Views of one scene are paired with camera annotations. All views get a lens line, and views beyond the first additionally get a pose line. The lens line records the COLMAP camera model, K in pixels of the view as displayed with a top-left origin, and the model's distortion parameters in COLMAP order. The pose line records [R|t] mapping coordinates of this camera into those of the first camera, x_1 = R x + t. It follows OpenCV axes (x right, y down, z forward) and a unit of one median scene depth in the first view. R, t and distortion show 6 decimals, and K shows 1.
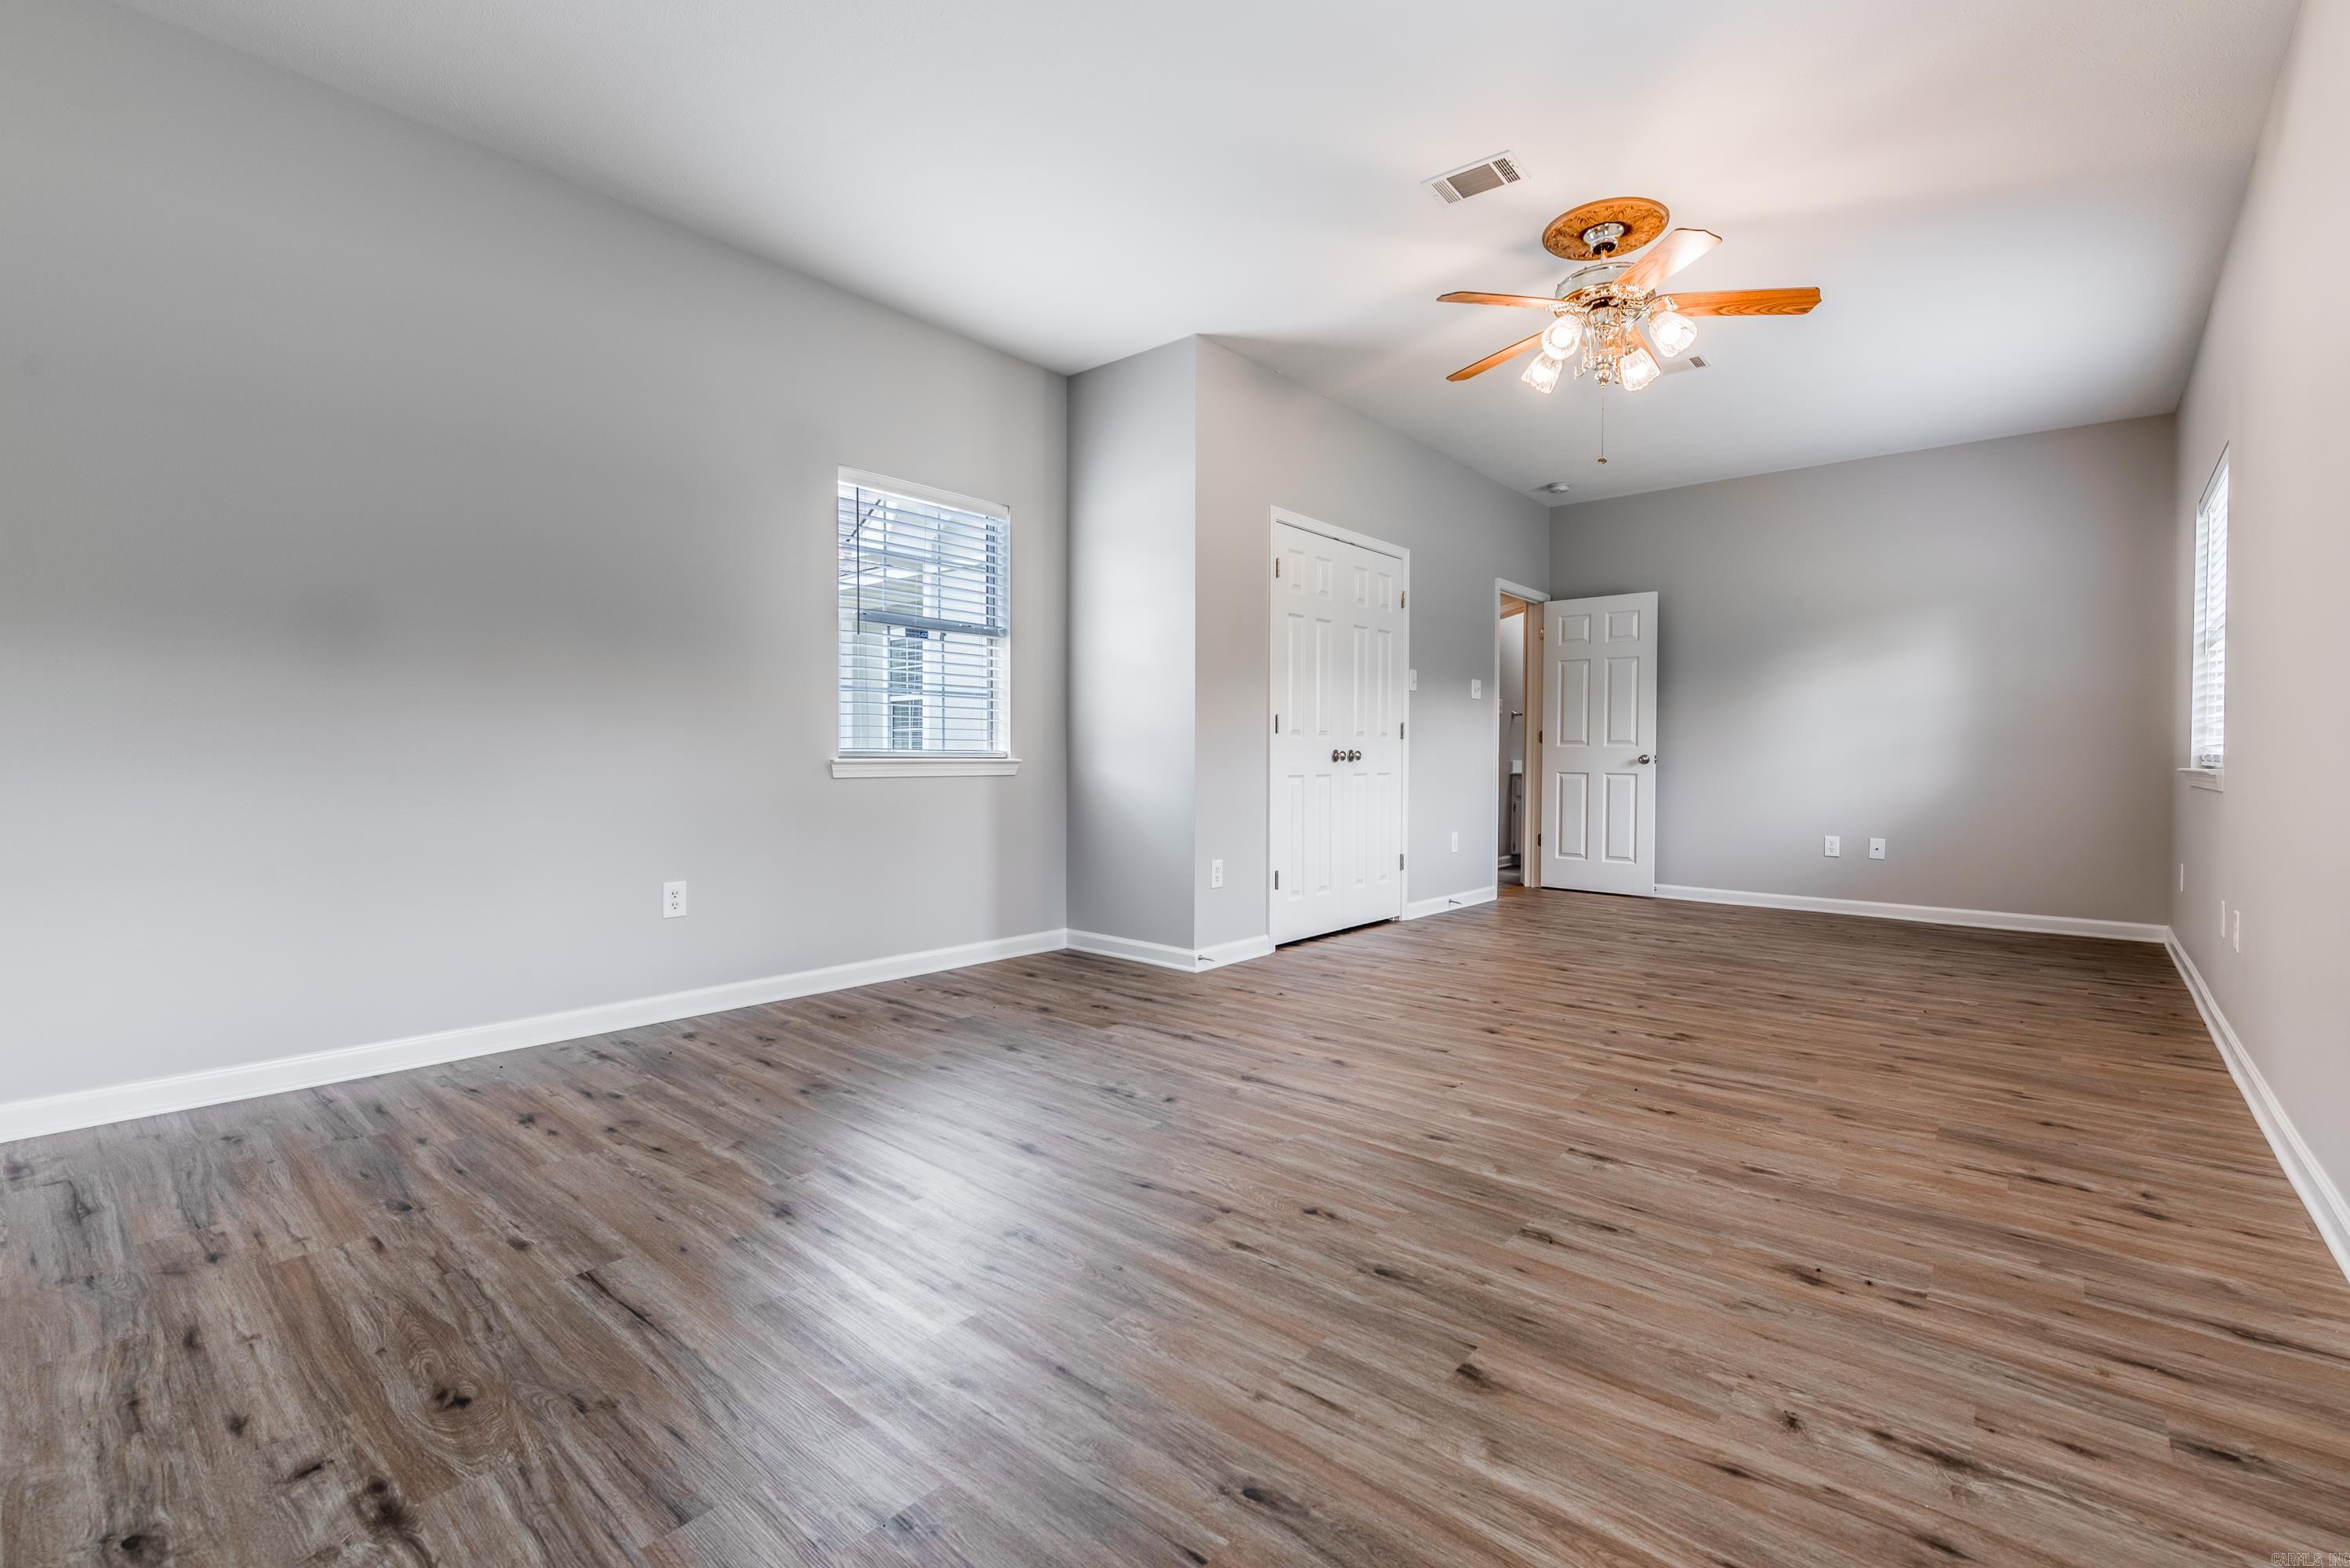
lens RADIAL K [[1021.3, 0, 1179.1], [0, 1021.3, 757.5], [0, 0, 1]] dist [0.000237, -0.000116]
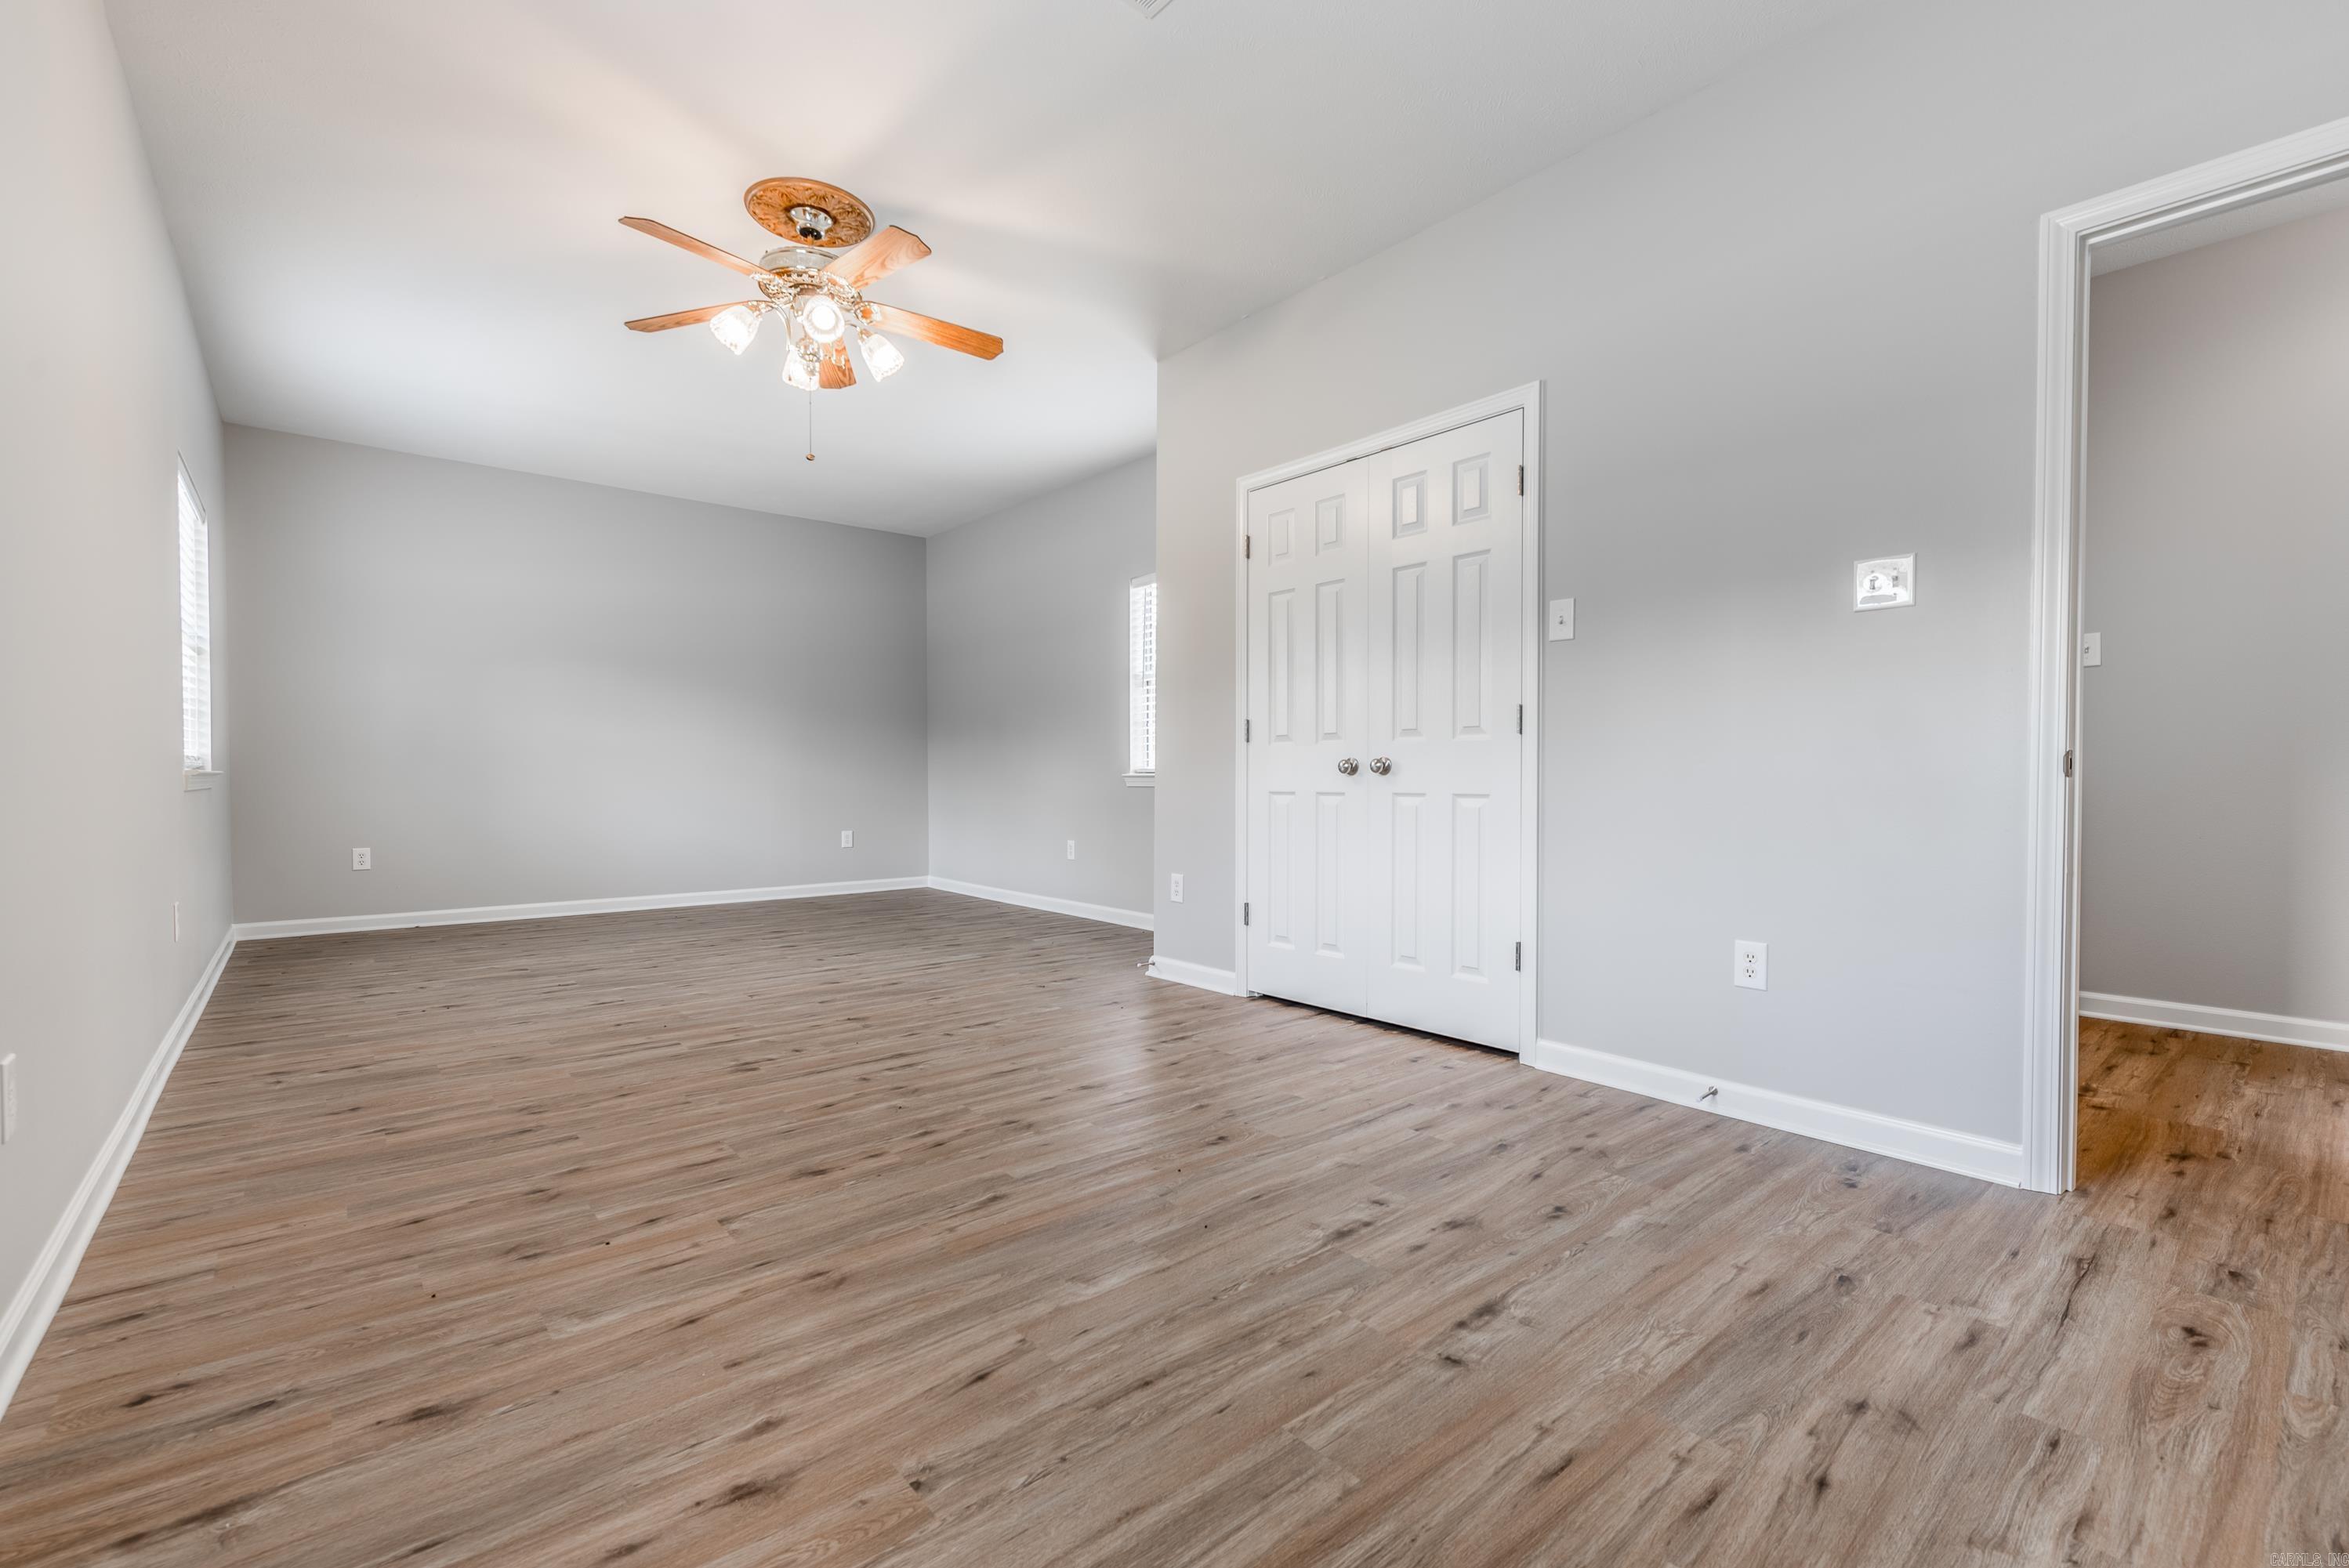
lens RADIAL K [[1016.6, 0, 1174.5], [0, 1016.6, 784.0], [0, 0, 1]] dist [0.000223, 0.000102]
pose [[-0.154814, 0.002676, -0.987940, 1.006962], [-0.003670, 0.999988, 0.003283, 0.009924], [0.987937, 0.004134, -0.154803, 1.146158]]
